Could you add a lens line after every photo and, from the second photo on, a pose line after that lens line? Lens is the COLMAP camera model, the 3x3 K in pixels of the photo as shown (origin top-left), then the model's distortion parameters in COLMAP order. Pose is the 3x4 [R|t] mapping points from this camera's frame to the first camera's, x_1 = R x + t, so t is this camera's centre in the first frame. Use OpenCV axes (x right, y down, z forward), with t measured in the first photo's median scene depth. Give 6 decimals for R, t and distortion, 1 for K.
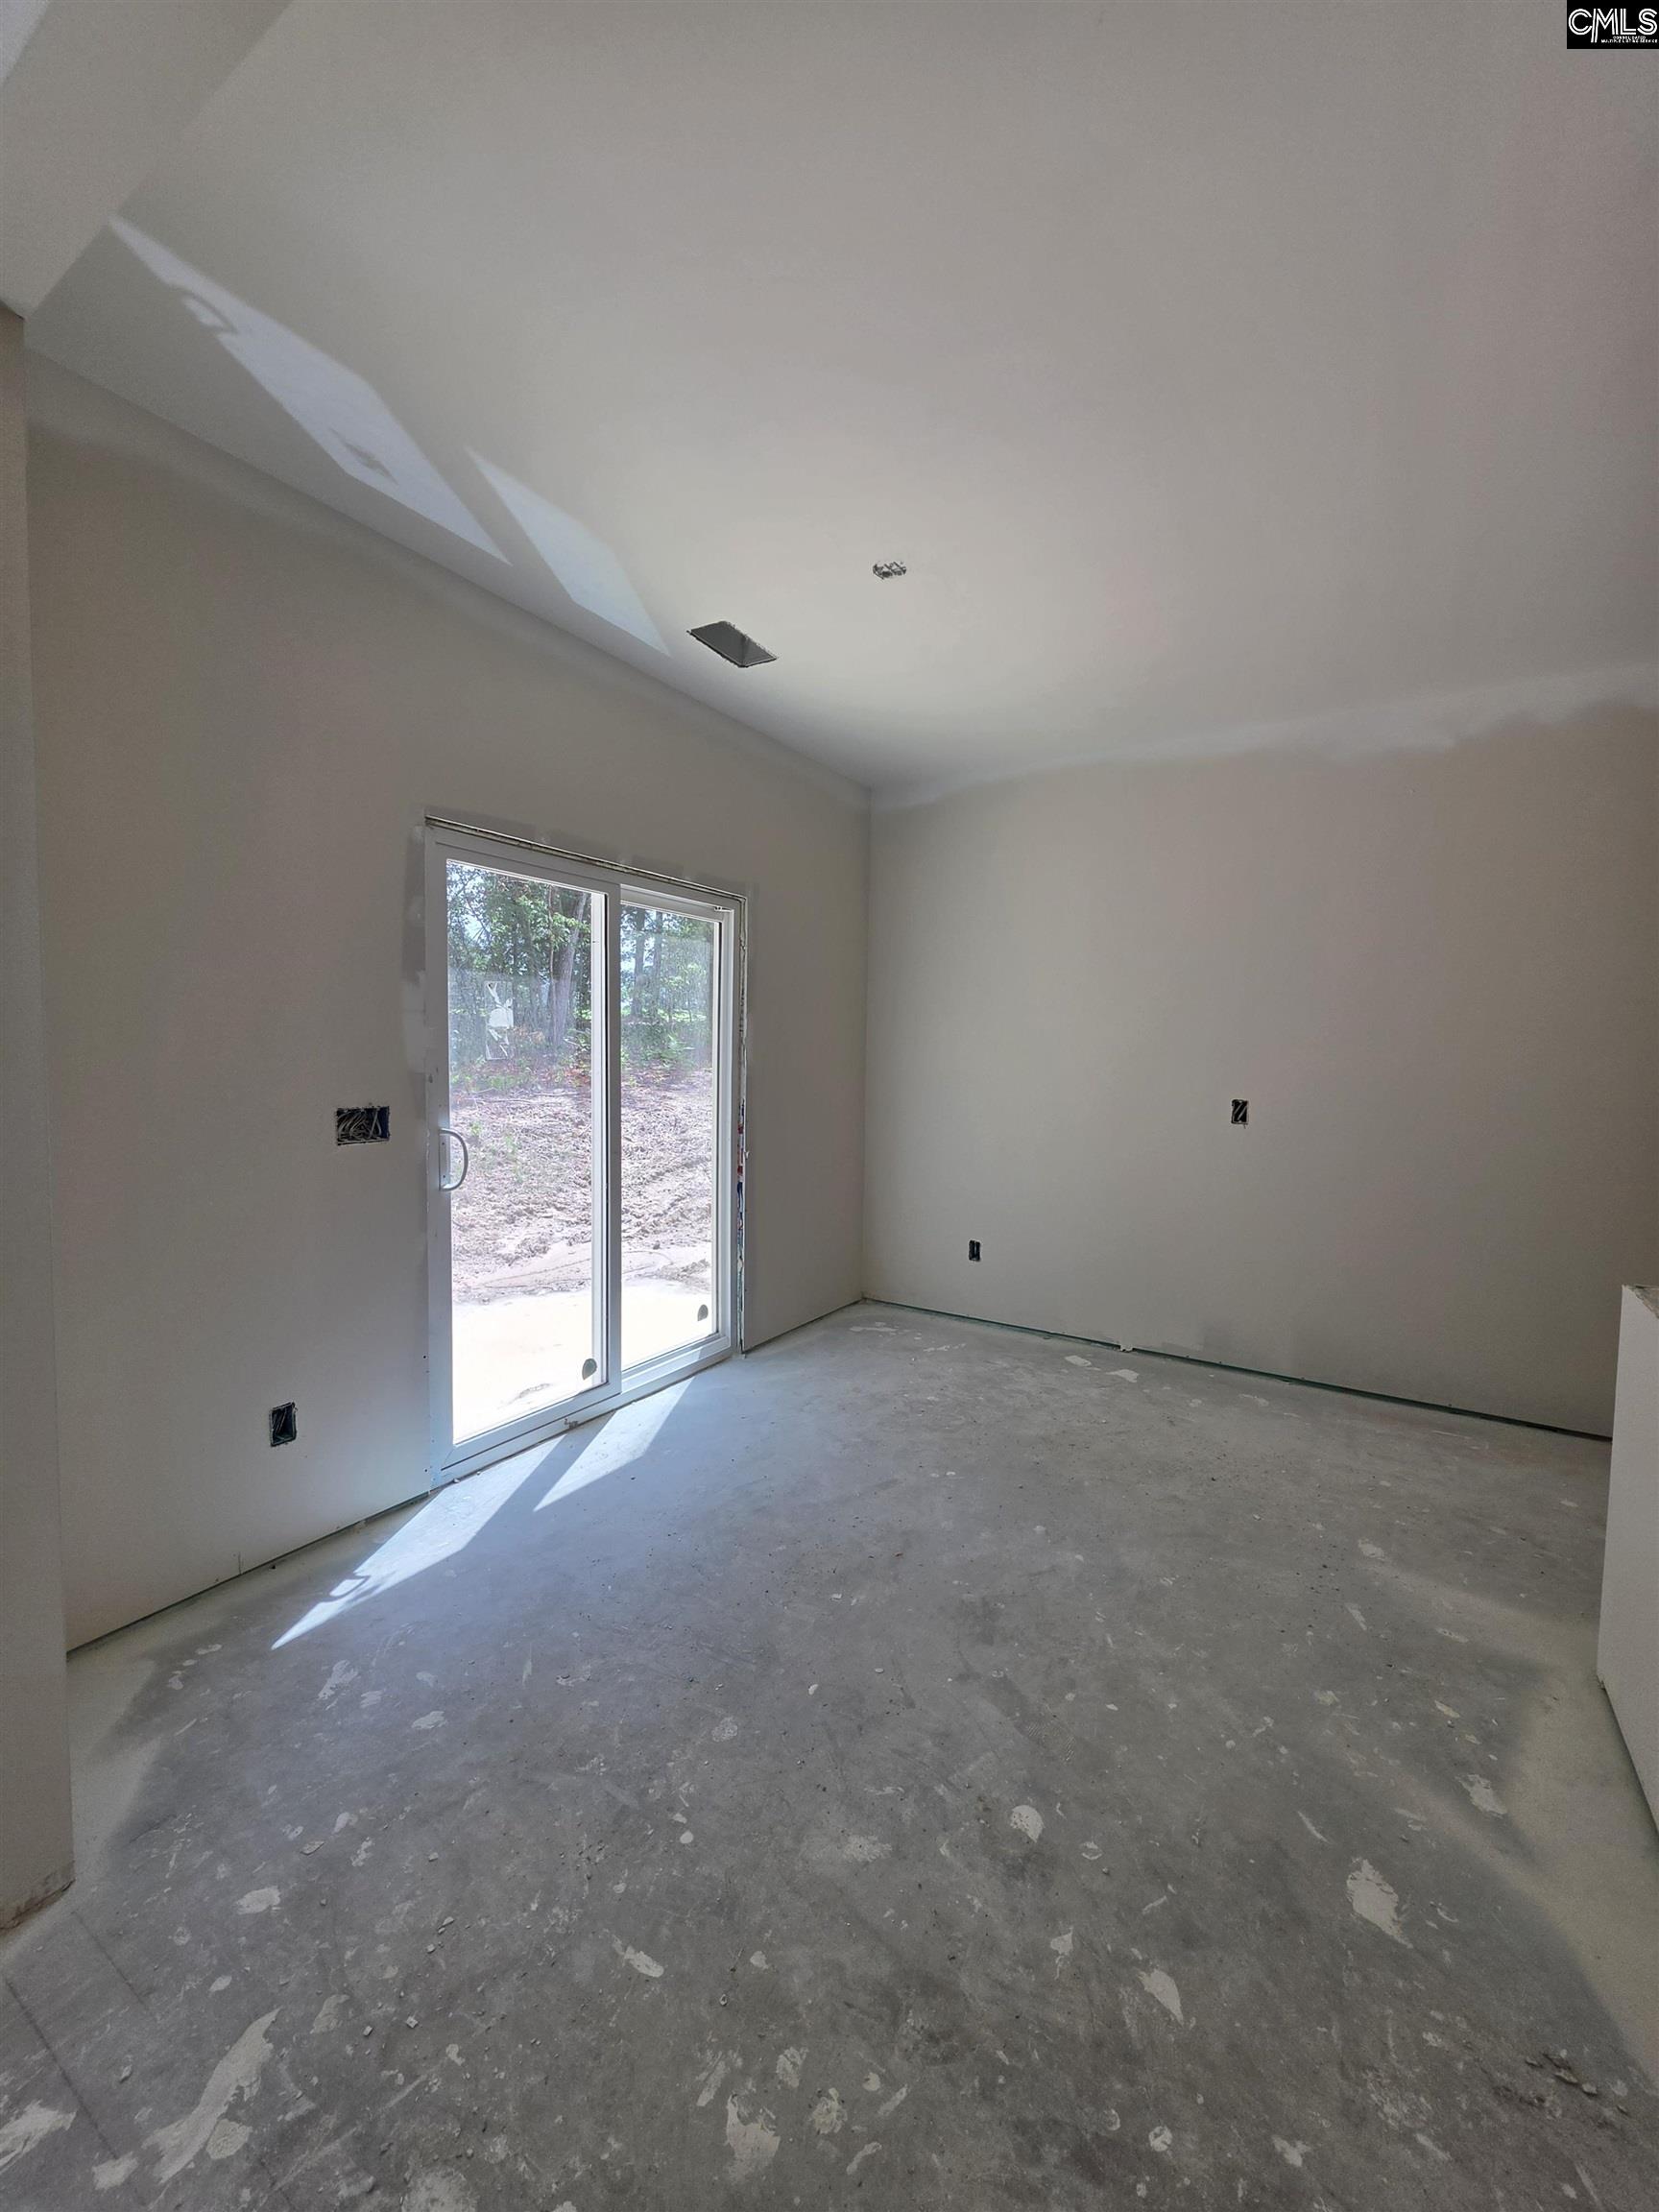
lens RADIAL K [[880.0, 0, 836.8], [0, 880.0, 1098.5], [0, 0, 1]] dist [-0.002794, 0.000949]
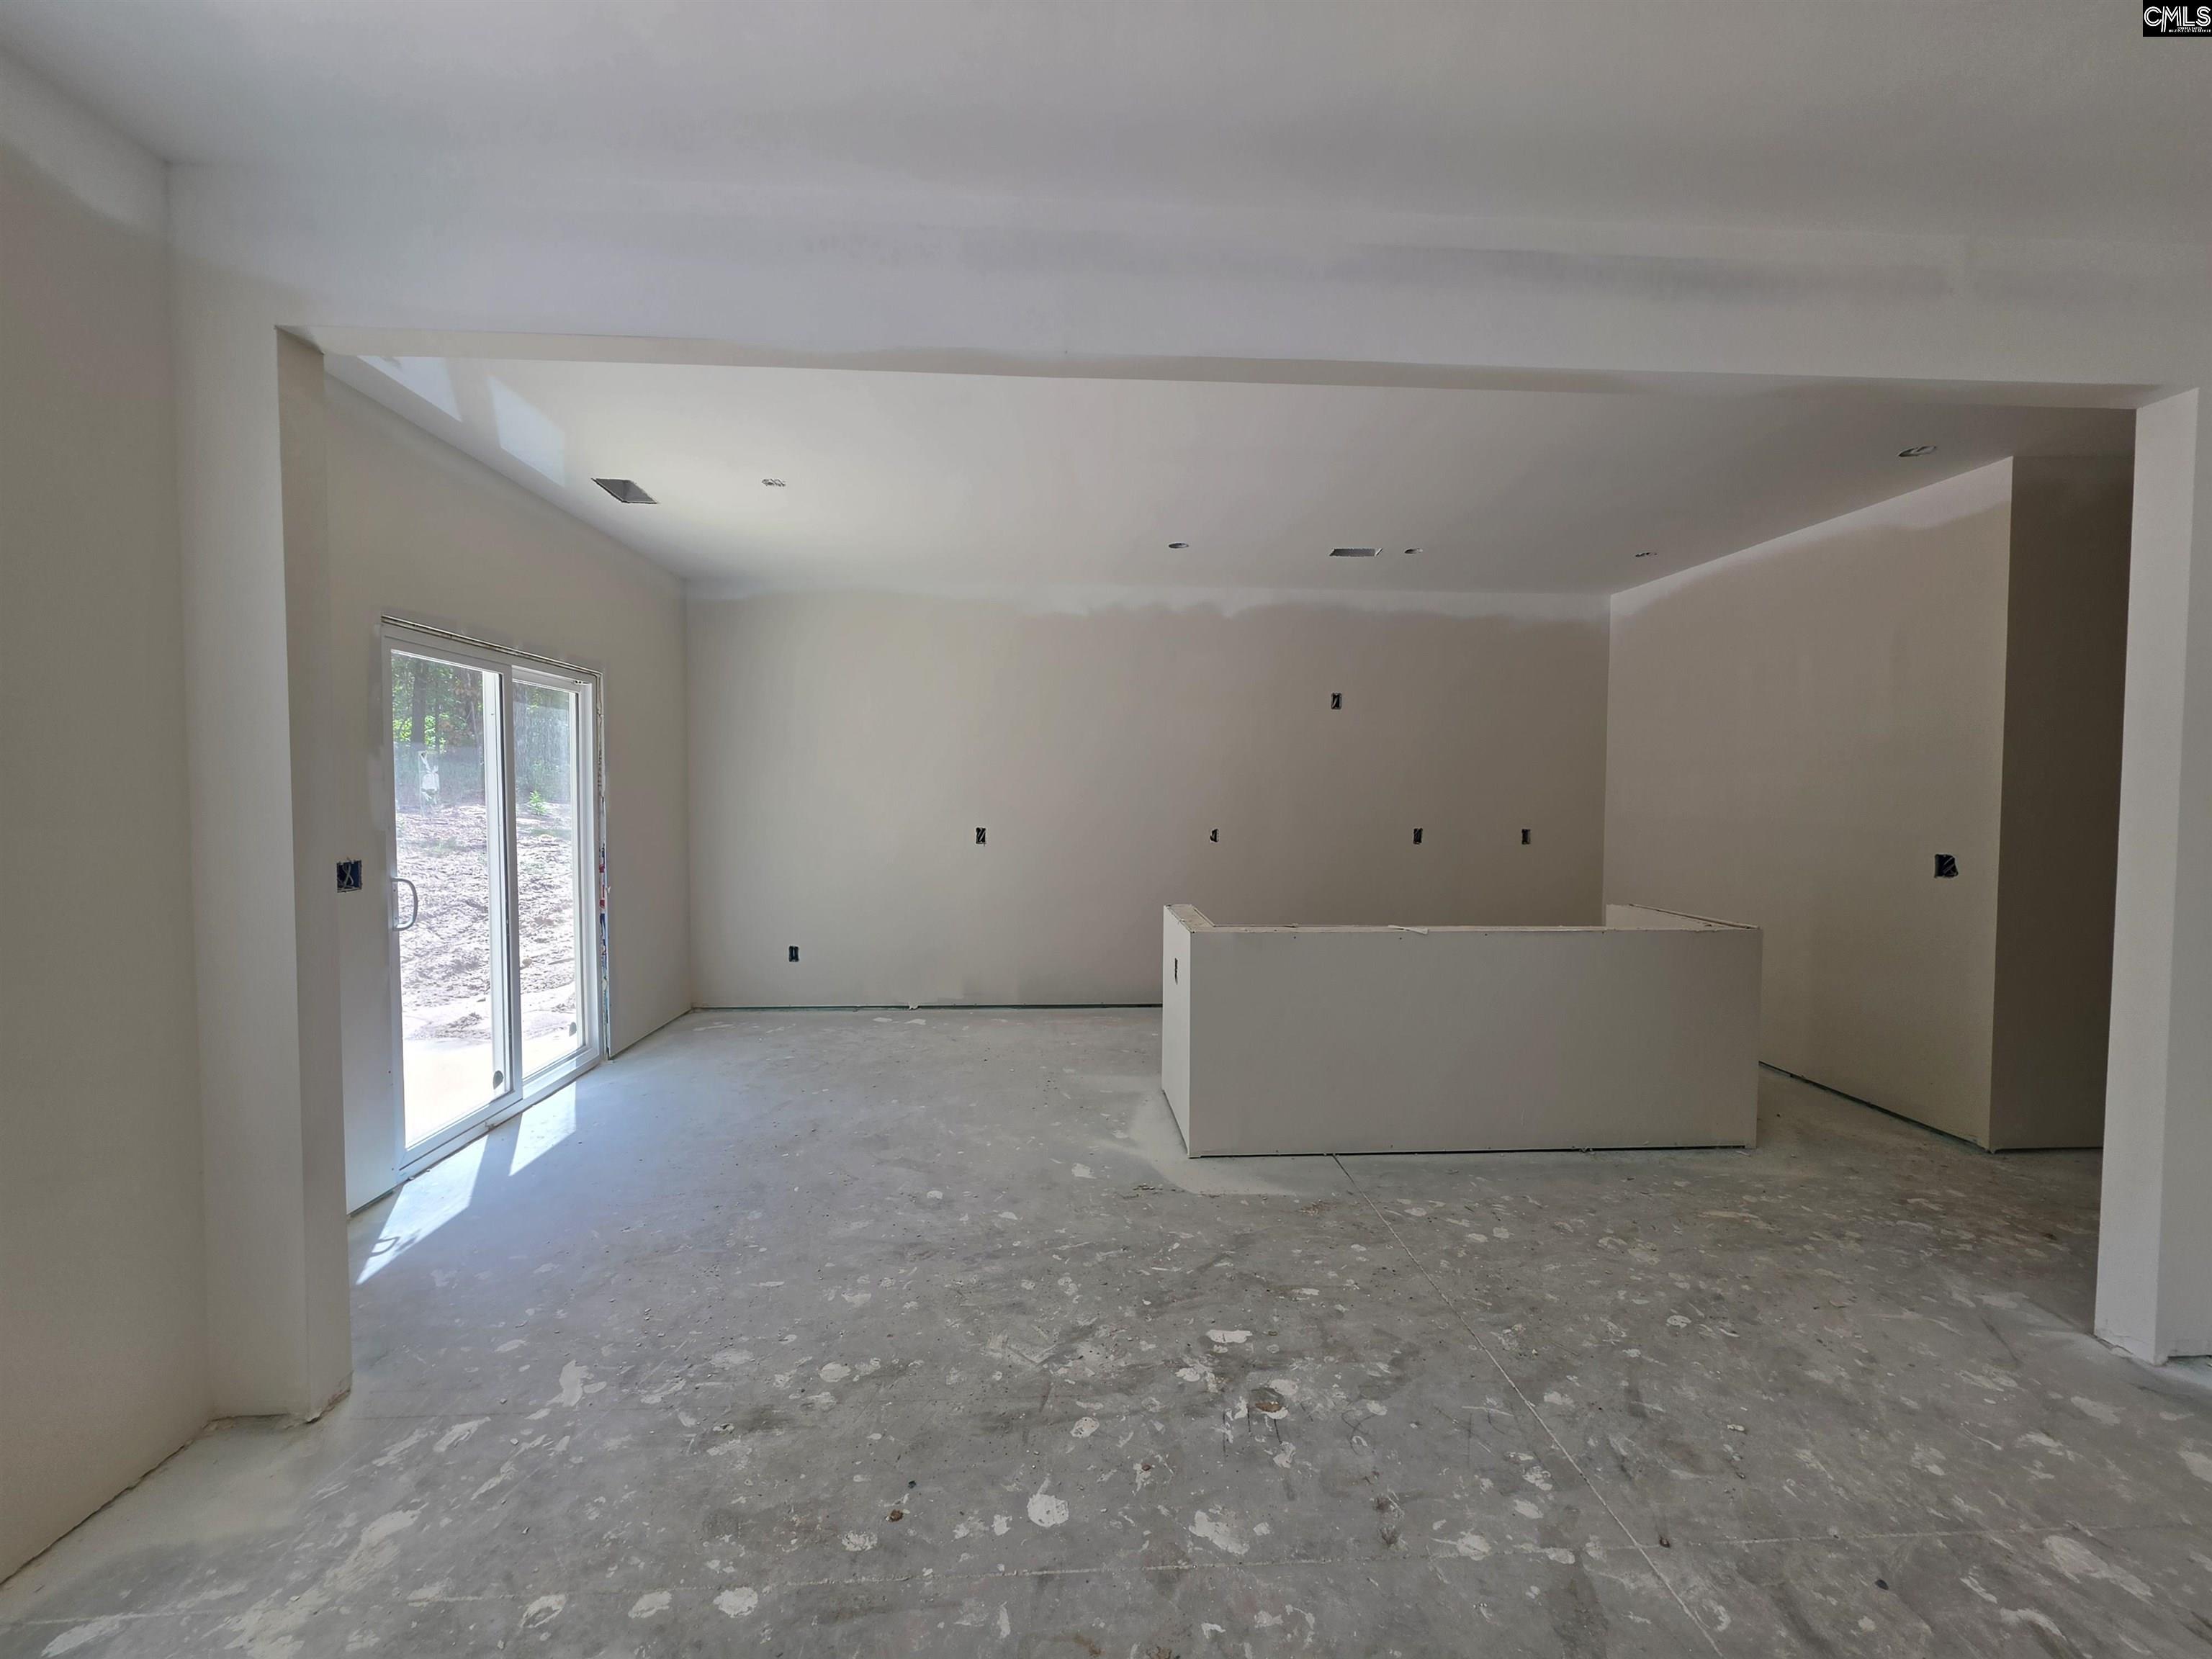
lens RADIAL K [[880.0, 0, 1092.2], [0, 880.0, 823.3], [0, 0, 1]] dist [-0.002794, 0.000949]
pose [[0.821001, -0.035247, 0.569837, -0.324604], [0.041307, 0.999144, 0.002288, -0.002343], [-0.569430, 0.021660, 0.821754, -0.466054]]
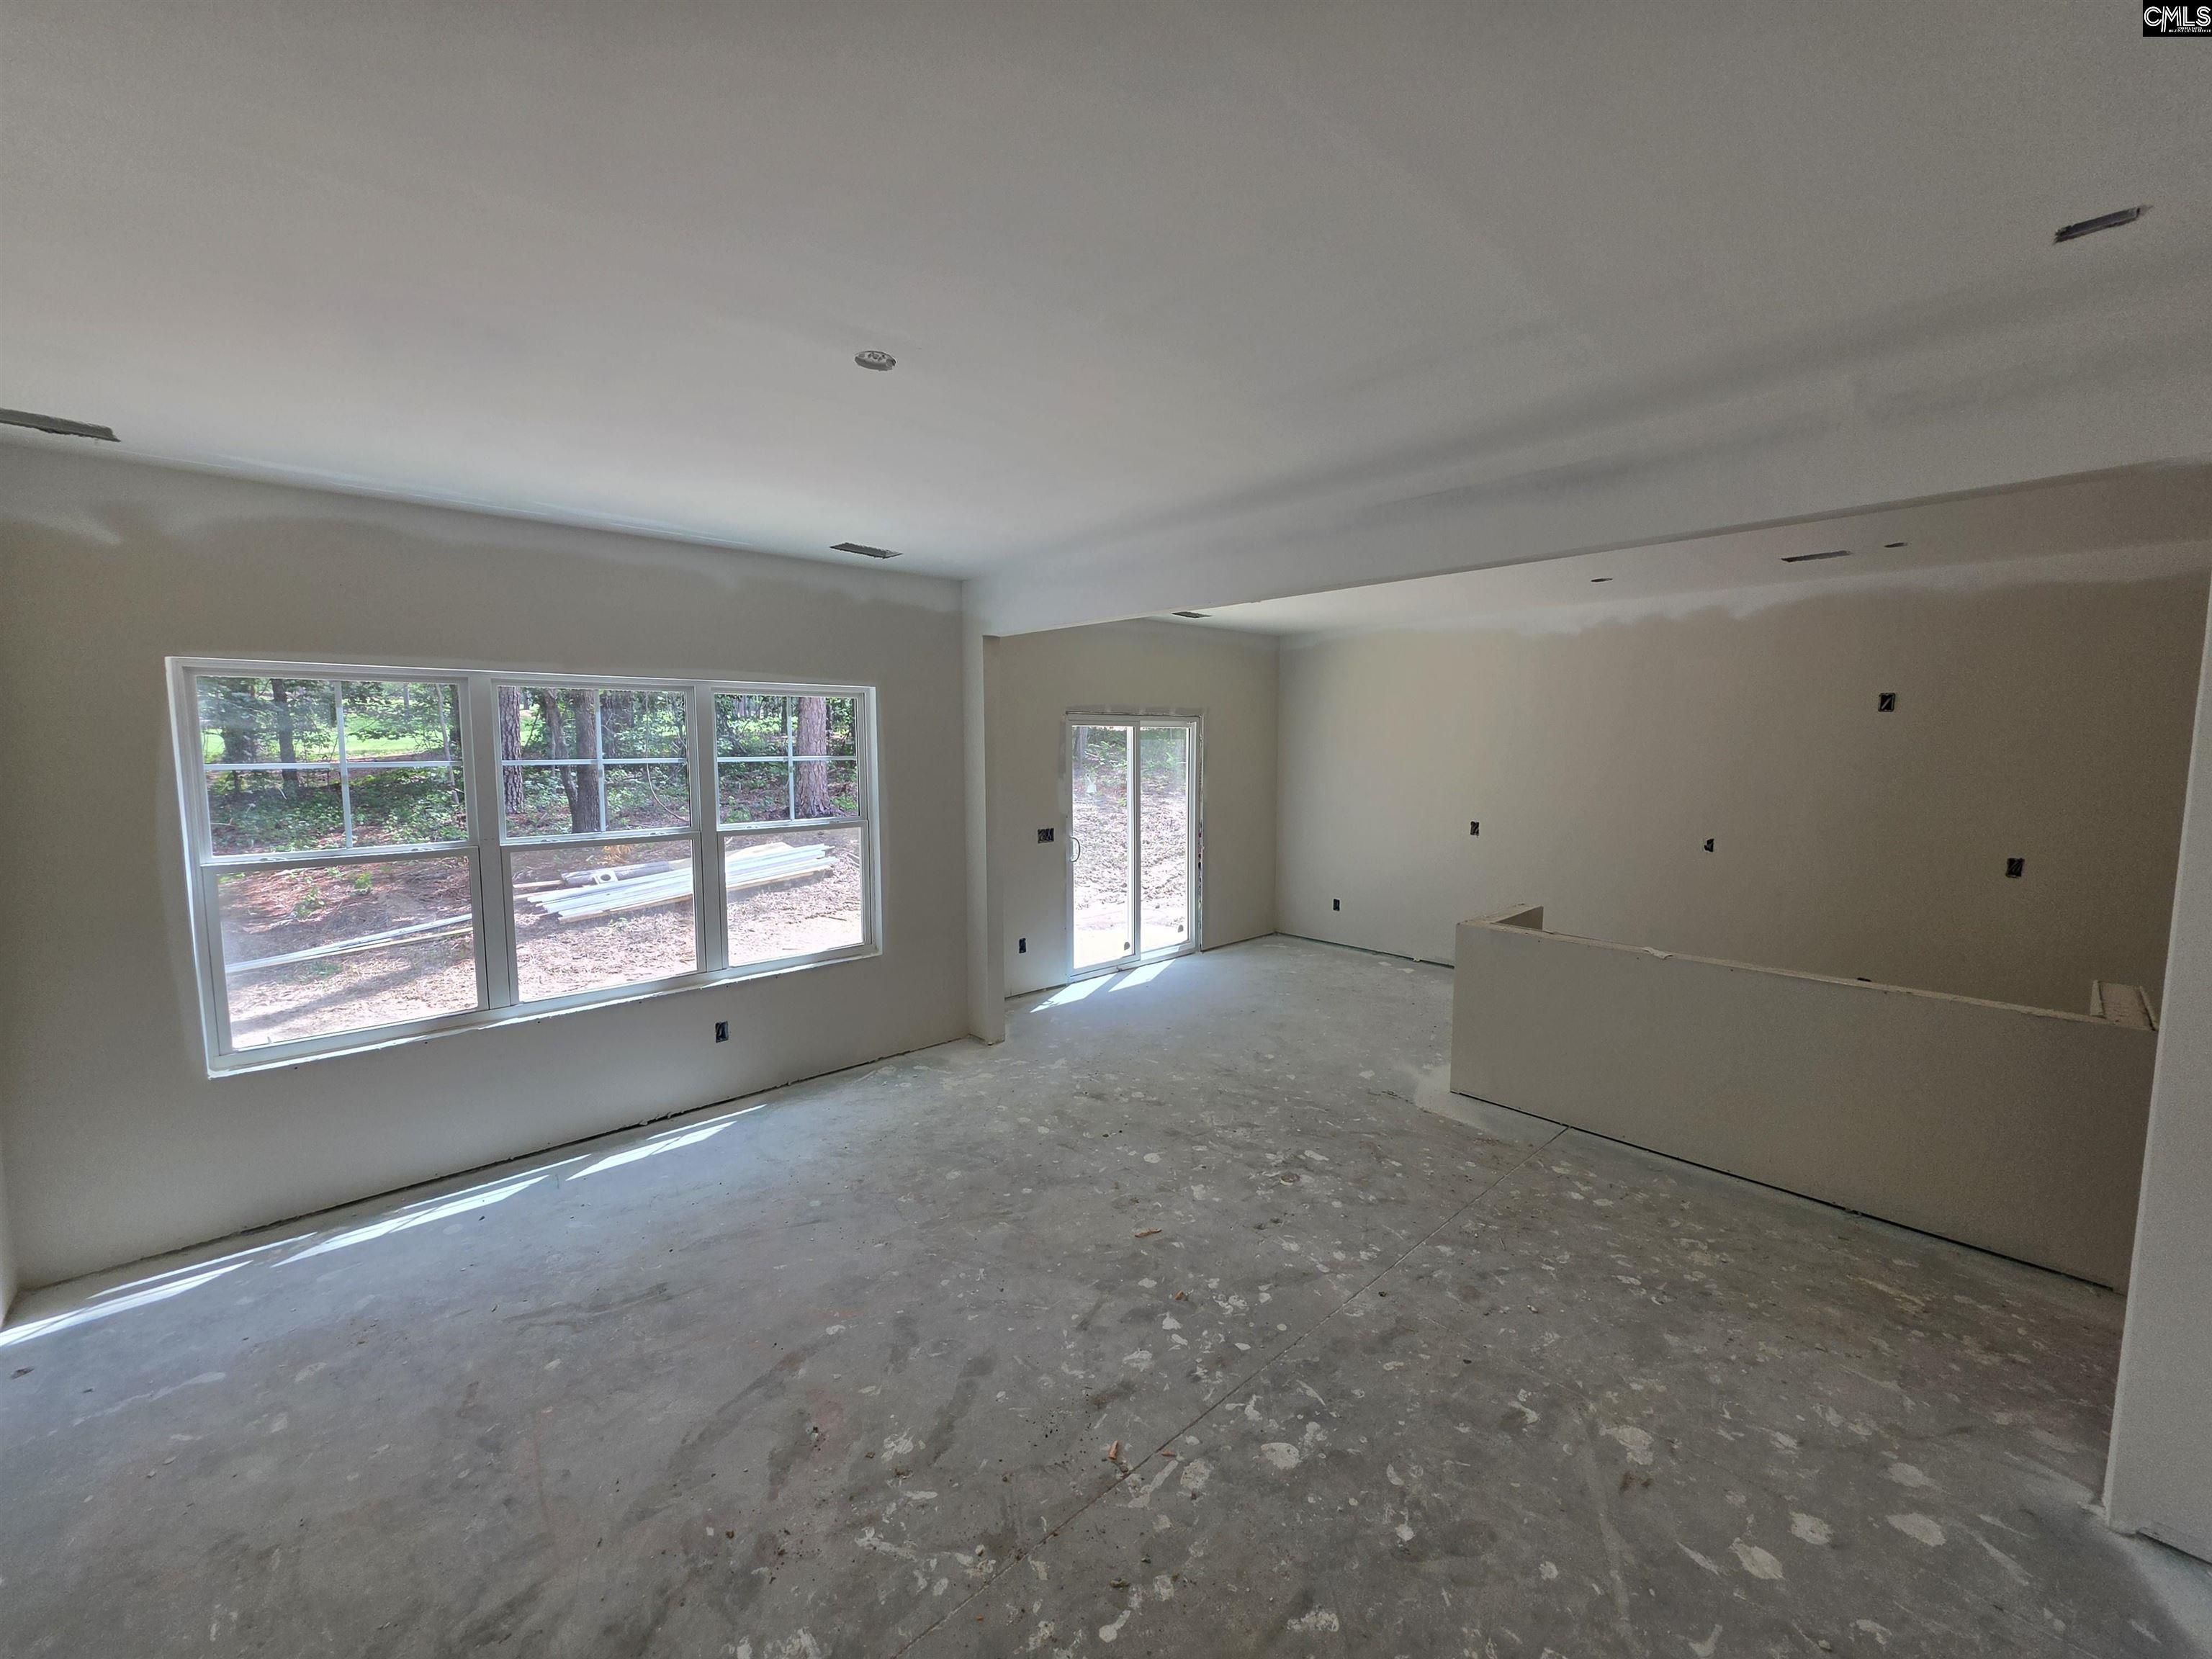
lens RADIAL K [[880.0, 0, 1099.4], [0, 880.0, 822.2], [0, 0, 1]] dist [-0.002794, 0.000949]
pose [[0.964170, 0.005835, -0.265220, 0.255998], [0.004340, 0.999277, 0.037762, -0.090295], [0.265249, -0.037560, 0.963448, -1.235181]]
